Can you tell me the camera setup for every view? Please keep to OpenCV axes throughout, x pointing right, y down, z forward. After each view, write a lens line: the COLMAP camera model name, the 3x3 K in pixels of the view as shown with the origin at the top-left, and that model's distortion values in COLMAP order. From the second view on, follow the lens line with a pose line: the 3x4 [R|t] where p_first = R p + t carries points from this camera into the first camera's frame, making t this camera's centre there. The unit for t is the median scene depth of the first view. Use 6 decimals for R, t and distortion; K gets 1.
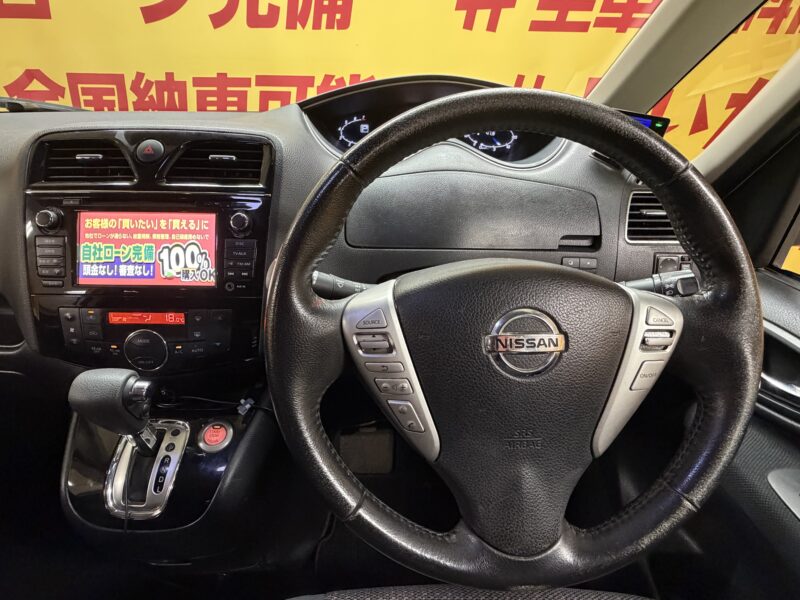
lens RADIAL K [[420.8, 0, 373.7], [0, 420.8, 298.4], [0, 0, 1]] dist [0.003413, 0.001387]
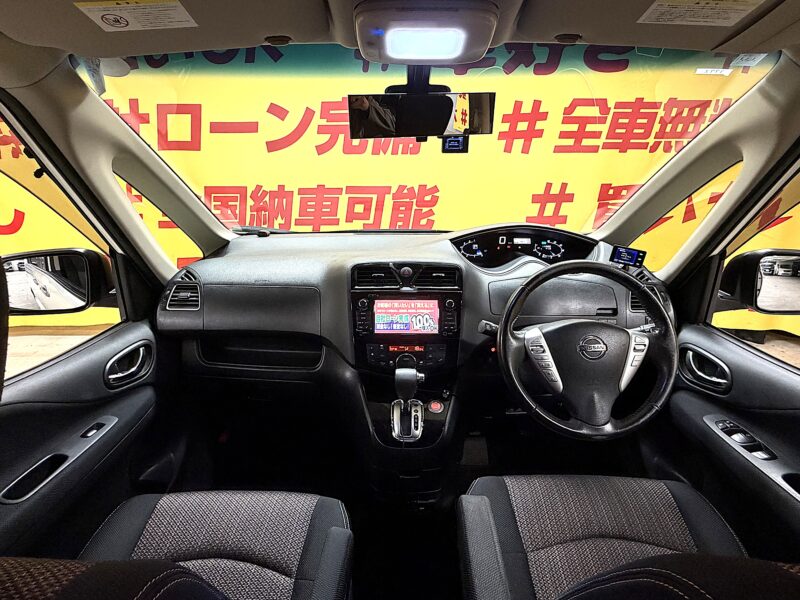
lens RADIAL K [[420.8, 0, 390.3], [0, 420.8, 300.7], [0, 0, 1]] dist [0.003413, 0.001387]
pose [[0.999804, -0.008939, -0.017677, -0.497059], [0.006115, 0.988083, -0.153800, 0.115048], [0.018841, 0.153661, 0.987944, -0.988711]]
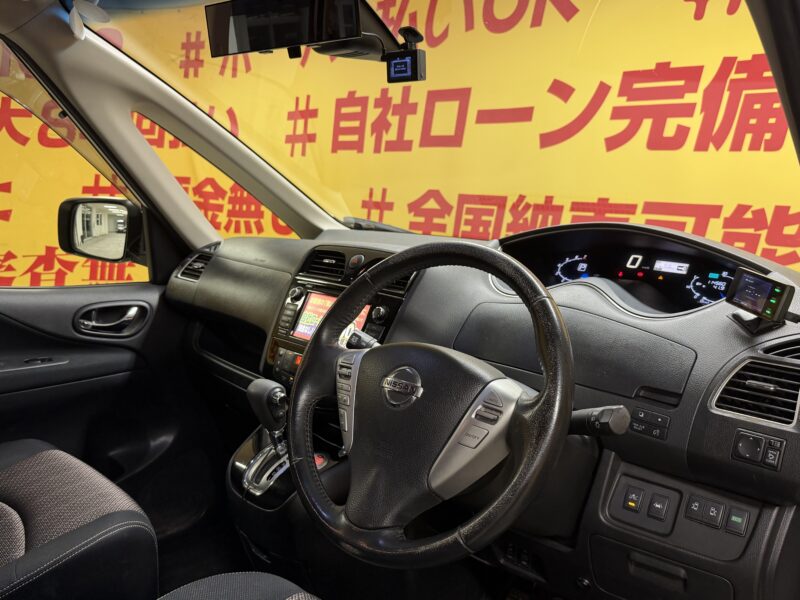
lens RADIAL K [[664.1, 0, 399.7], [0, 664.1, 305.2], [0, 0, 1]] dist [0.039926, -0.077760]
pose [[0.730891, 0.140120, -0.667955, 1.017417], [-0.339933, 0.923401, -0.178257, 0.137596], [0.591814, 0.357347, 0.722537, -0.475406]]
